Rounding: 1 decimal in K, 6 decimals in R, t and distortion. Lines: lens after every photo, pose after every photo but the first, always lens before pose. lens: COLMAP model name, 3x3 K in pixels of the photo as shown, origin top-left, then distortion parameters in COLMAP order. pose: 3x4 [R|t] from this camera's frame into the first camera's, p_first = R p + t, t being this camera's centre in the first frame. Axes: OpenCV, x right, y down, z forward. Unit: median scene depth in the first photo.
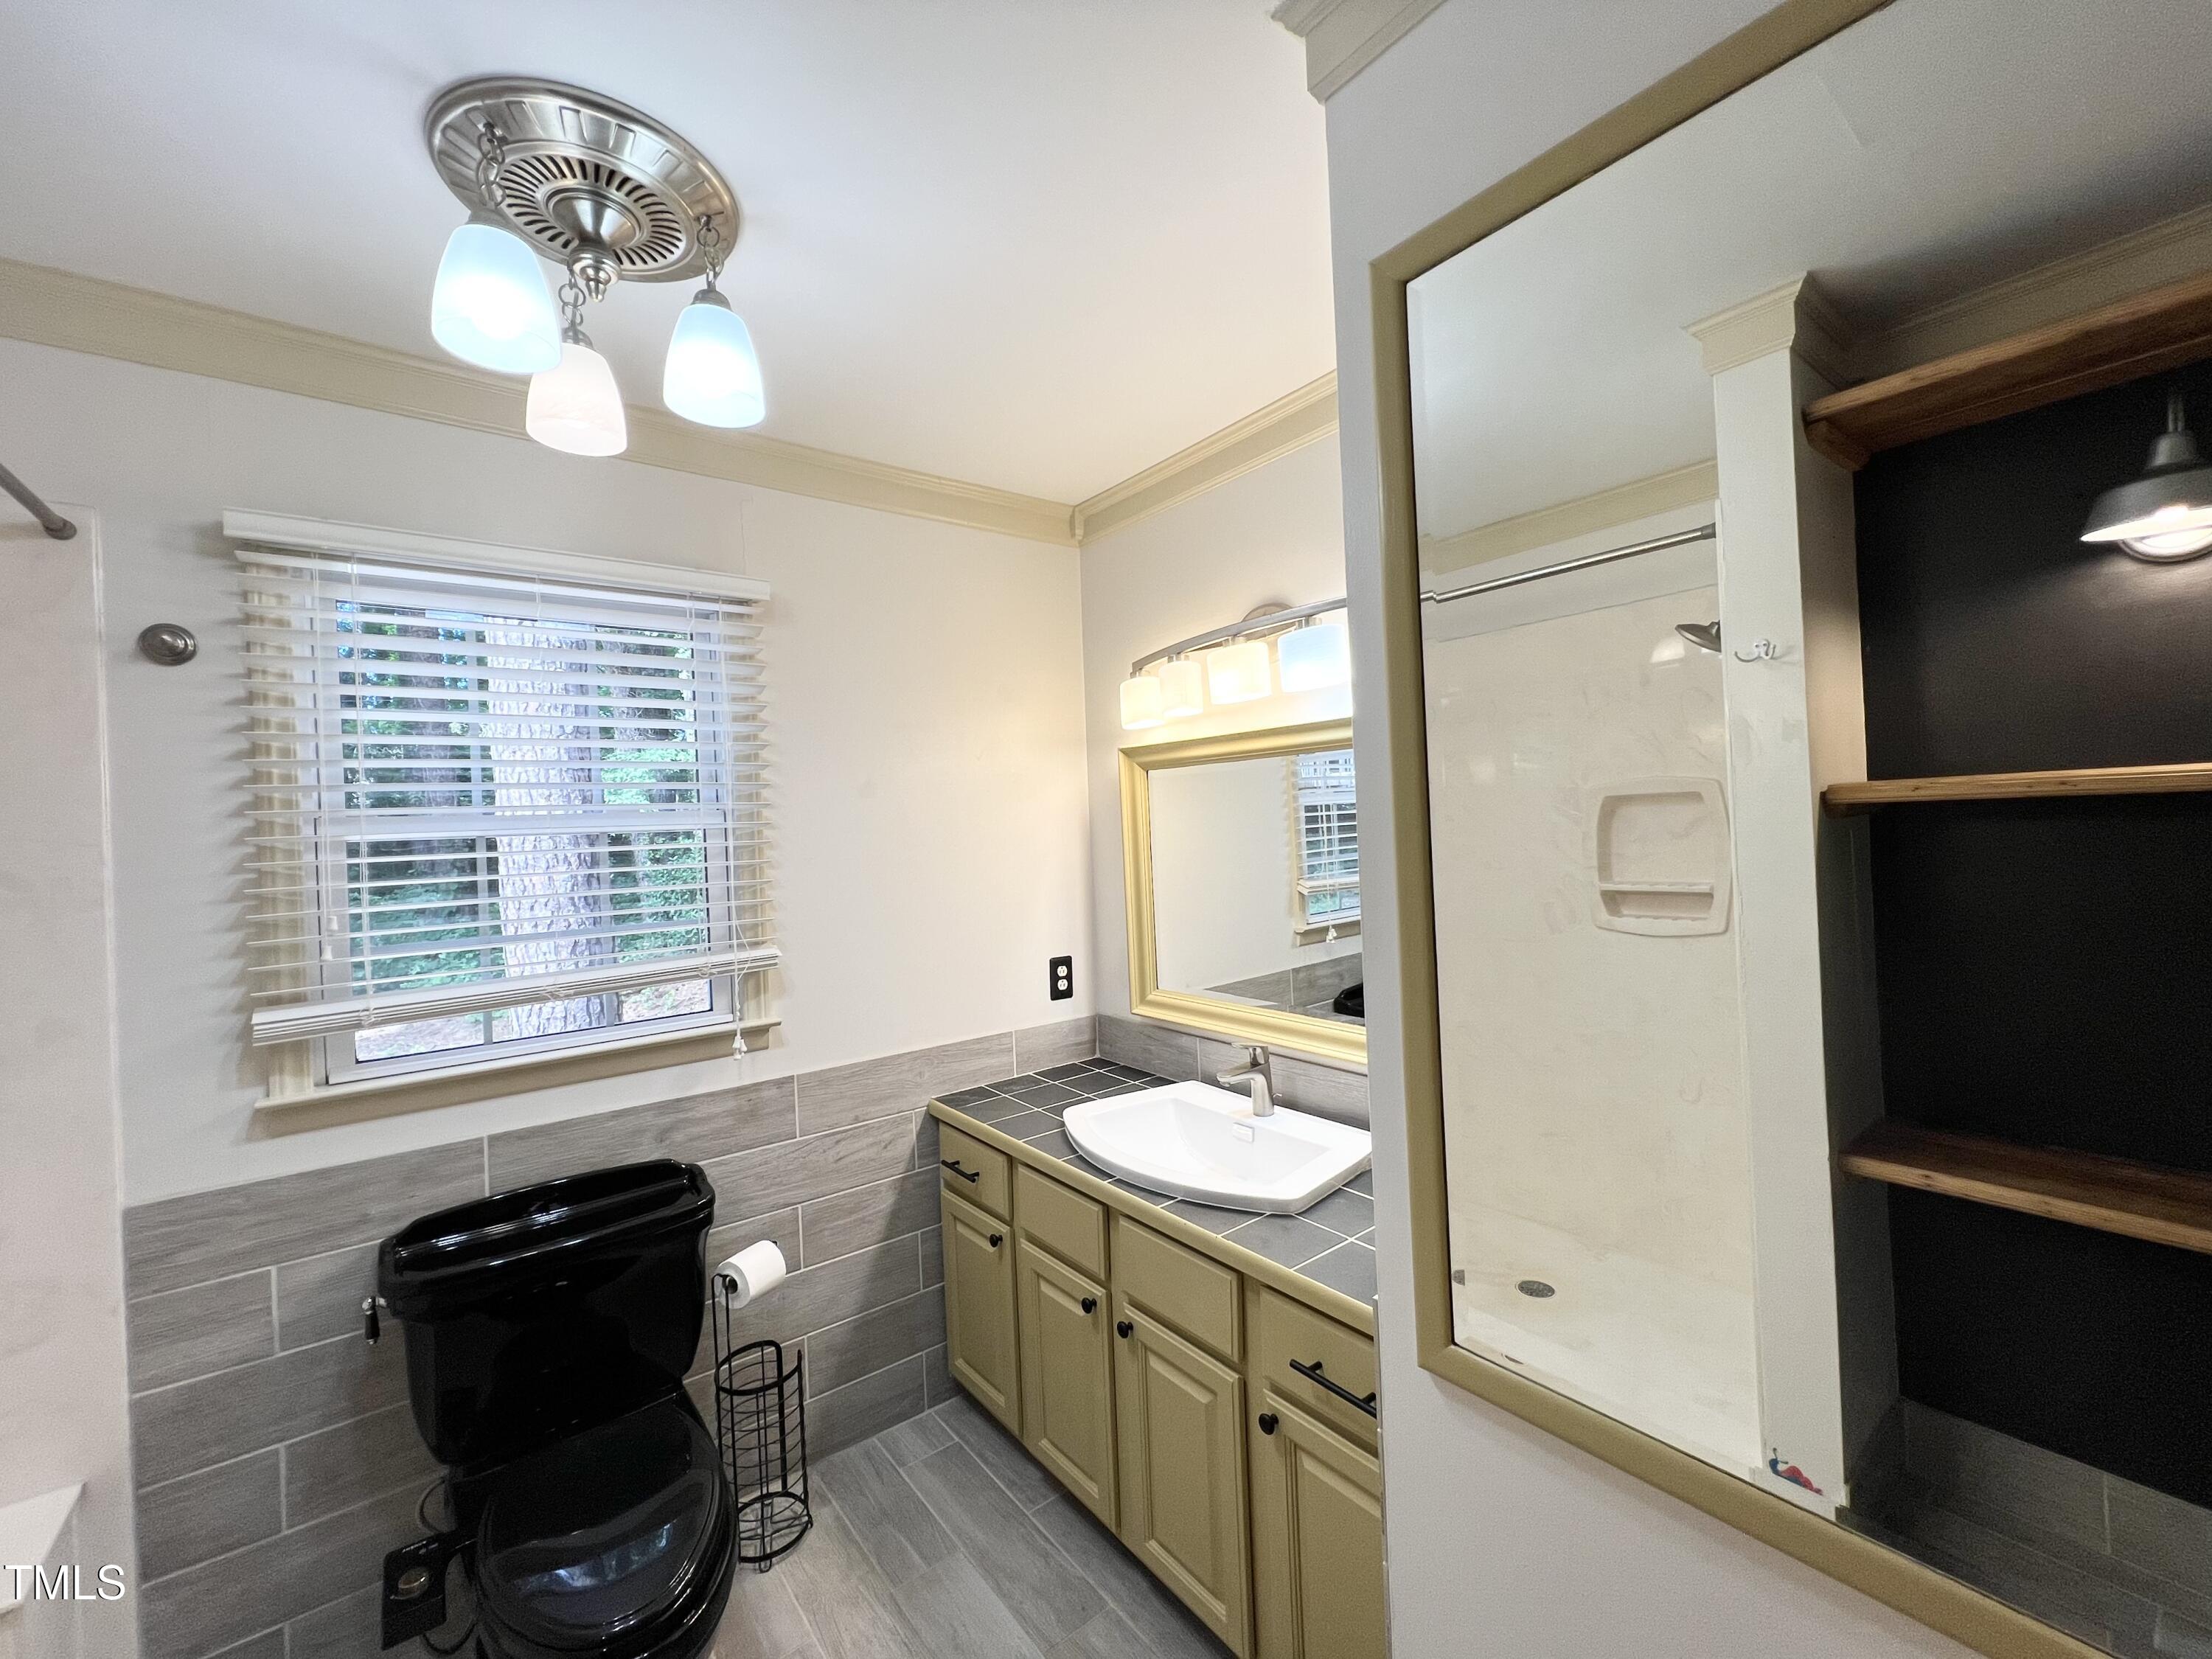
lens RADIAL K [[896.7, 0, 1106.0], [0, 896.7, 829.5], [0, 0, 1]] dist [-0.004883, 0.002157]
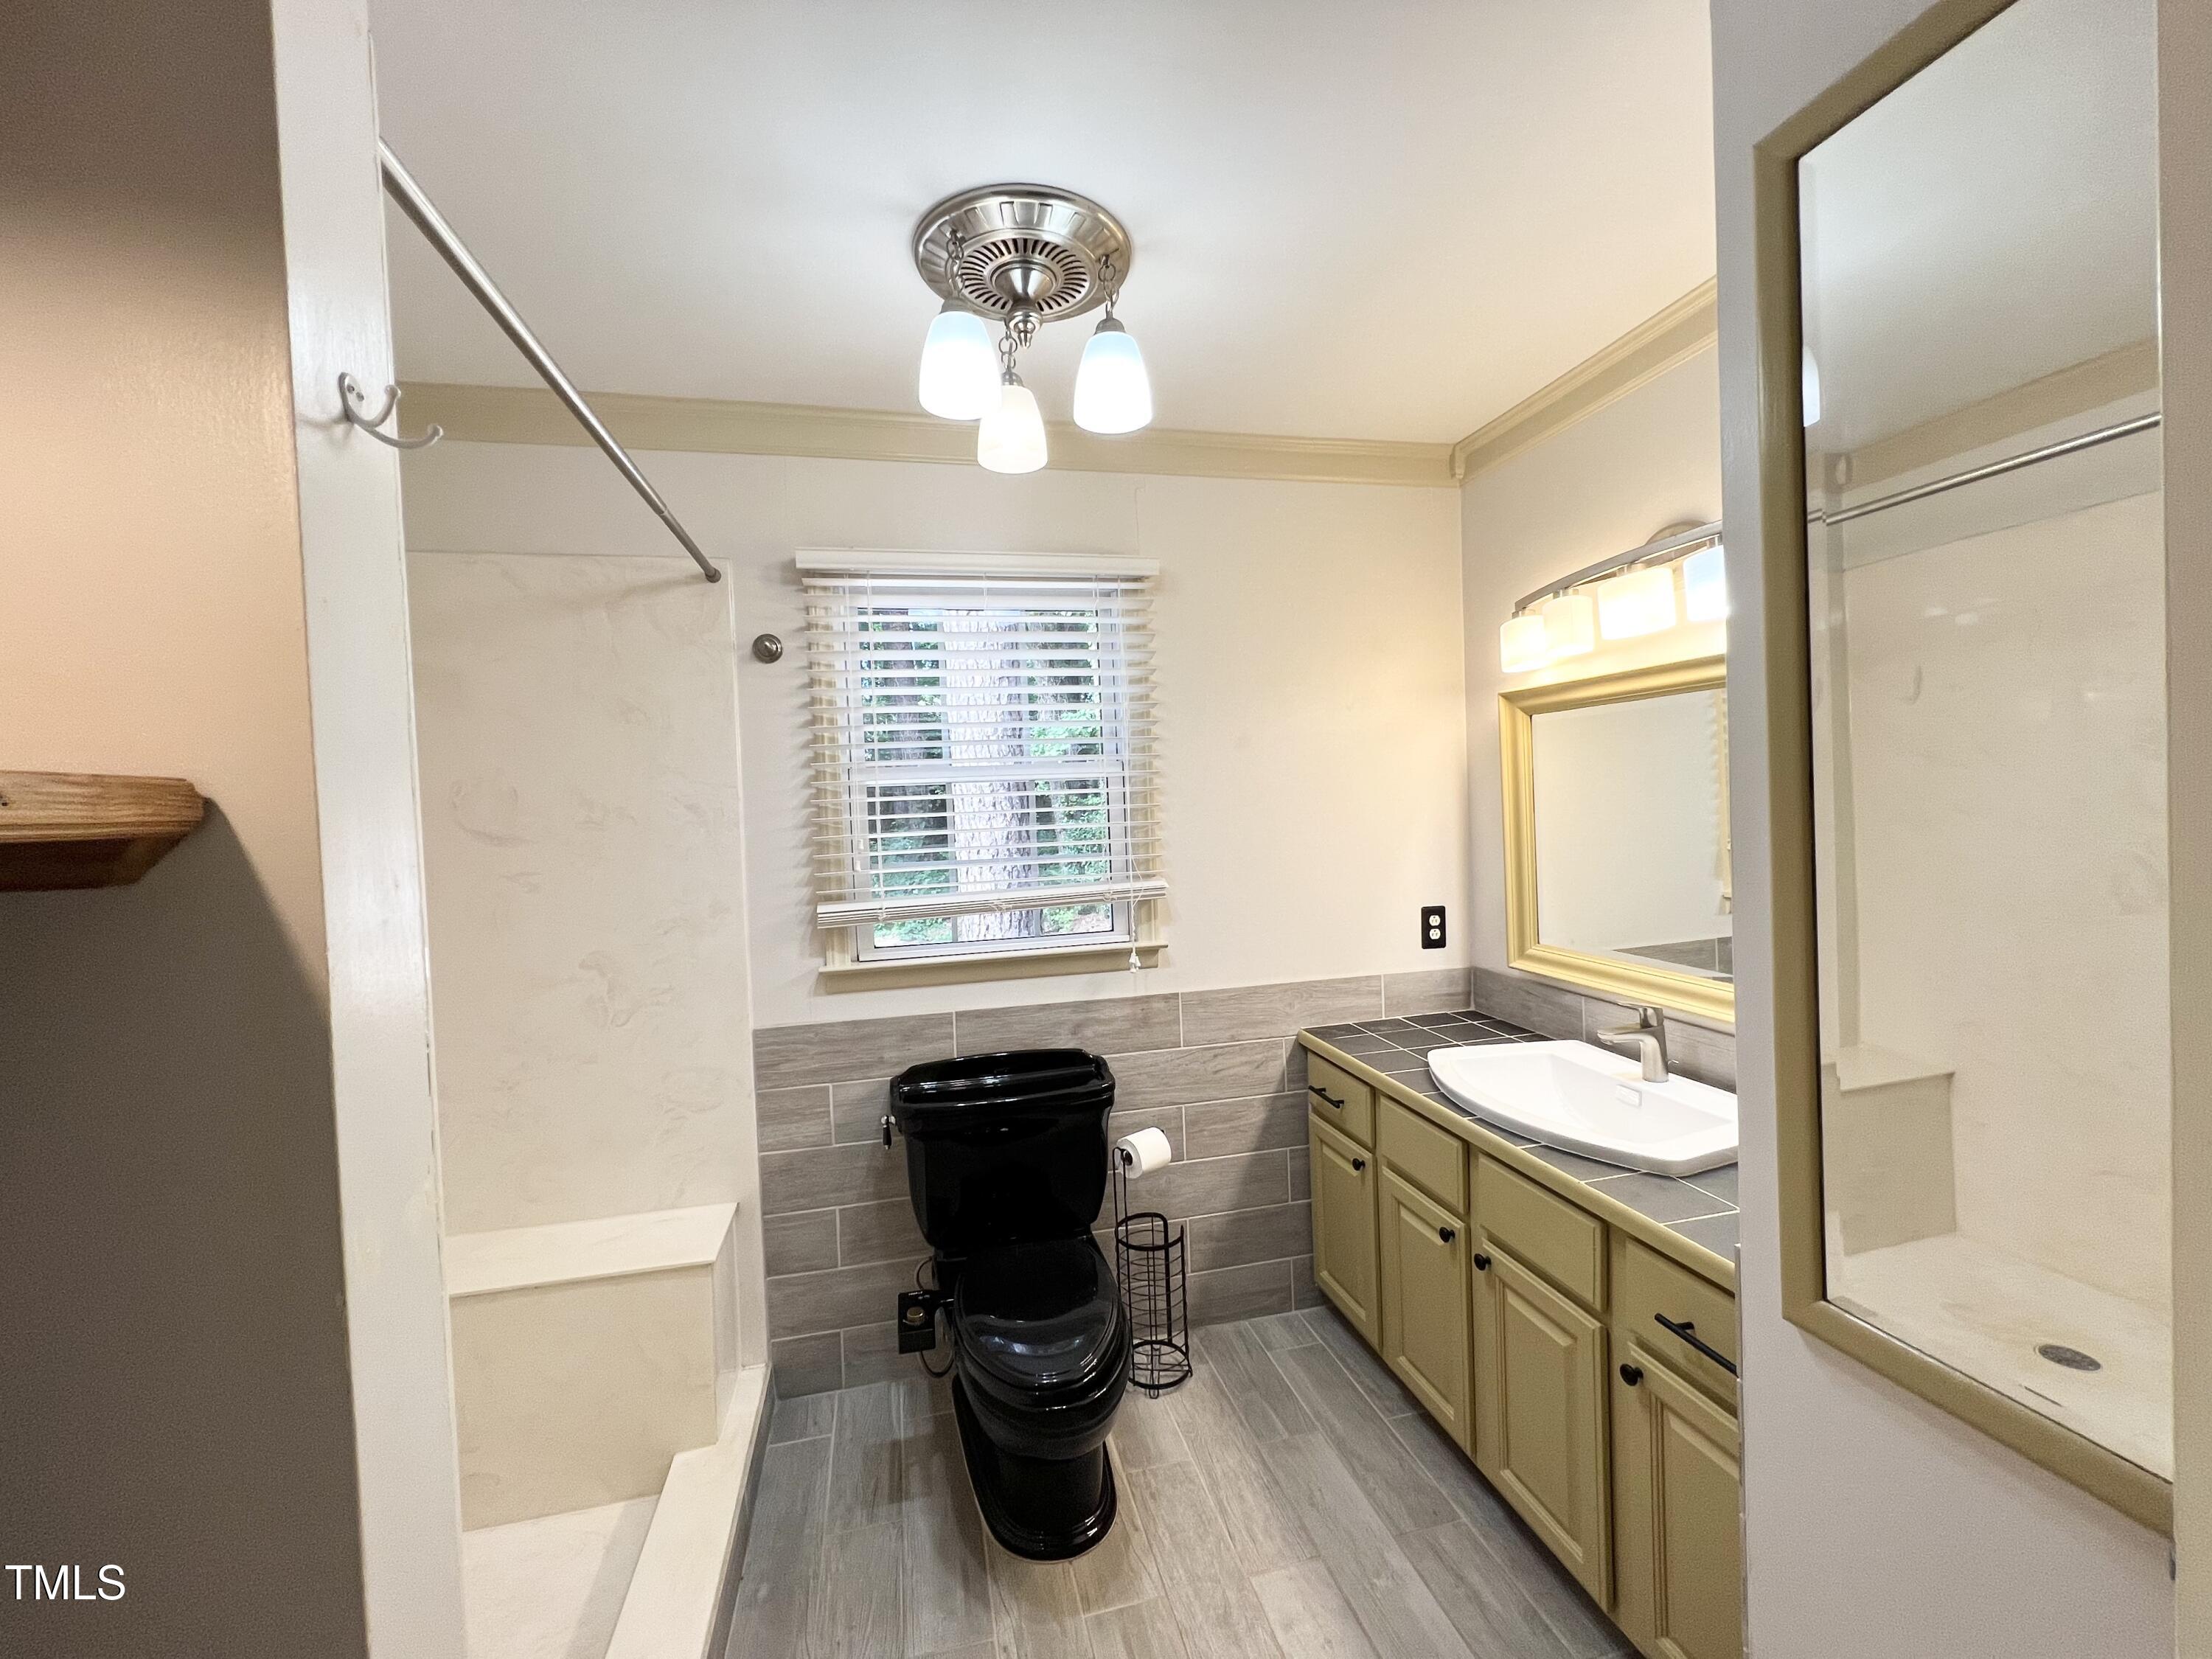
lens RADIAL K [[896.7, 0, 1106.0], [0, 896.7, 829.5], [0, 0, 1]] dist [-0.004883, 0.002157]
pose [[0.910637, 0.016176, -0.412891, 0.044573], [0.002113, 0.999038, 0.043800, 0.019542], [0.413203, -0.040758, 0.909727, -0.087756]]
